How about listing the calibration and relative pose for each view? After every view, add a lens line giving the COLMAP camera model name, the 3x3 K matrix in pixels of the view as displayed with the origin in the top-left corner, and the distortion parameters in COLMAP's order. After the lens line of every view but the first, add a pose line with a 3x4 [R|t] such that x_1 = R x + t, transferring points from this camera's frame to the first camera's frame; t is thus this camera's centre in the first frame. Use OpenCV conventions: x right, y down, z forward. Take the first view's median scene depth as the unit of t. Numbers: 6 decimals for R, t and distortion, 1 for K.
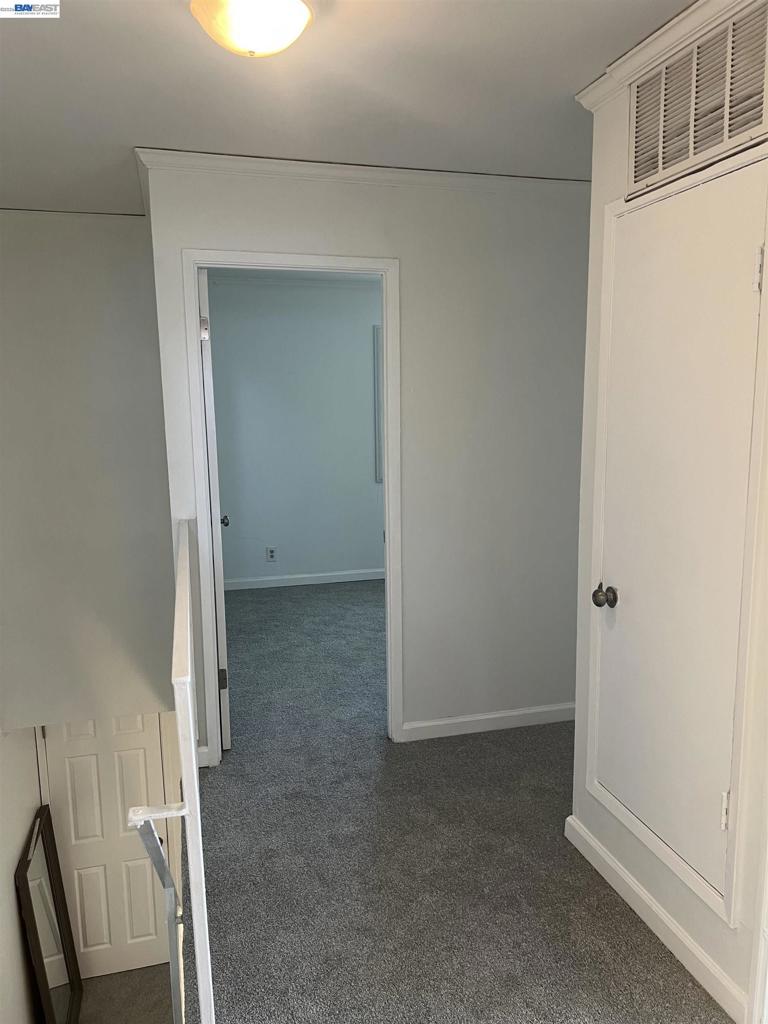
lens RADIAL K [[764.0, 0, 386.3], [0, 764.0, 514.2], [0, 0, 1]] dist [0.064934, -0.076517]
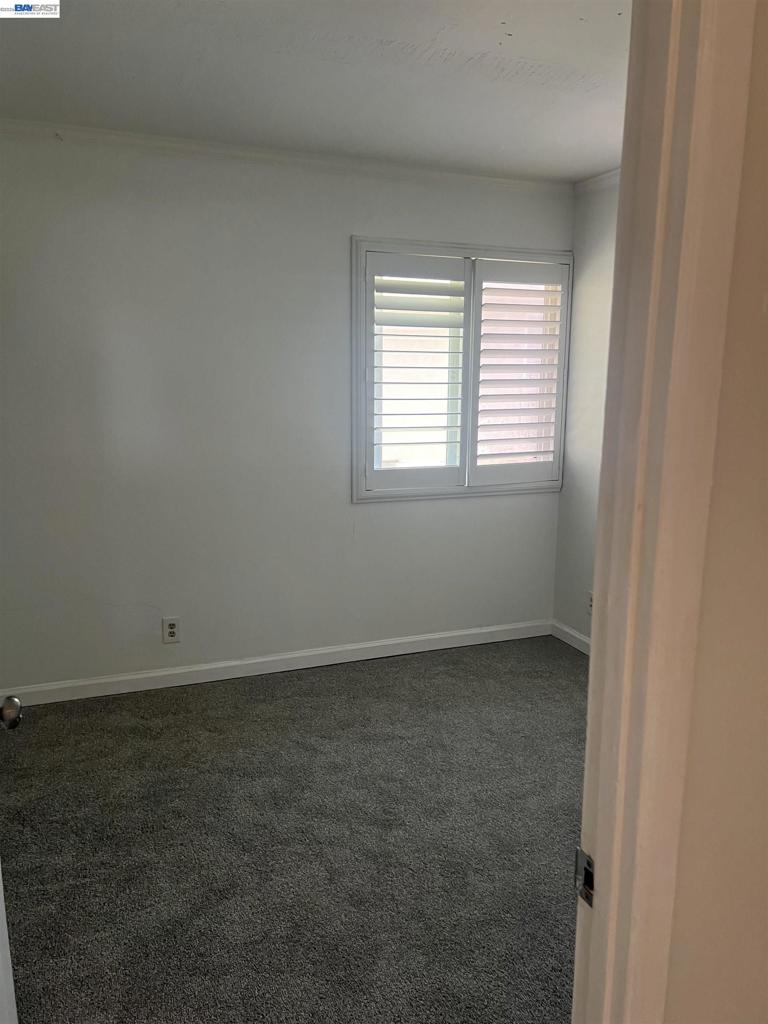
lens RADIAL K [[764.0, 0, 384.0], [0, 764.0, 508.5], [0, 0, 1]] dist [0.064934, -0.076517]
pose [[0.993783, 0.002189, 0.111315, -0.068512], [-0.005823, 0.999460, 0.032337, -0.072784], [-0.111184, -0.032784, 0.993259, 0.507754]]
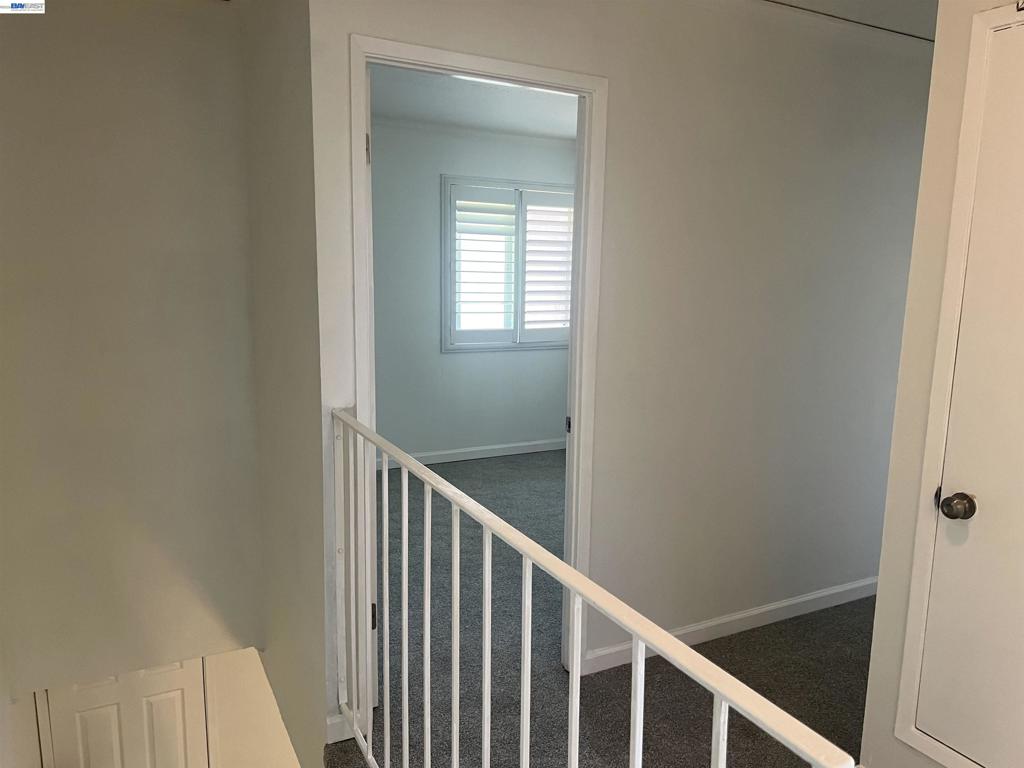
lens RADIAL K [[764.0, 0, 520.8], [0, 764.0, 384.4], [0, 0, 1]] dist [0.064934, -0.076517]
pose [[0.972609, -0.003493, 0.232419, -0.162253], [0.002683, 0.999989, 0.003800, -0.010965], [-0.232430, -0.003073, 0.972608, 0.151626]]
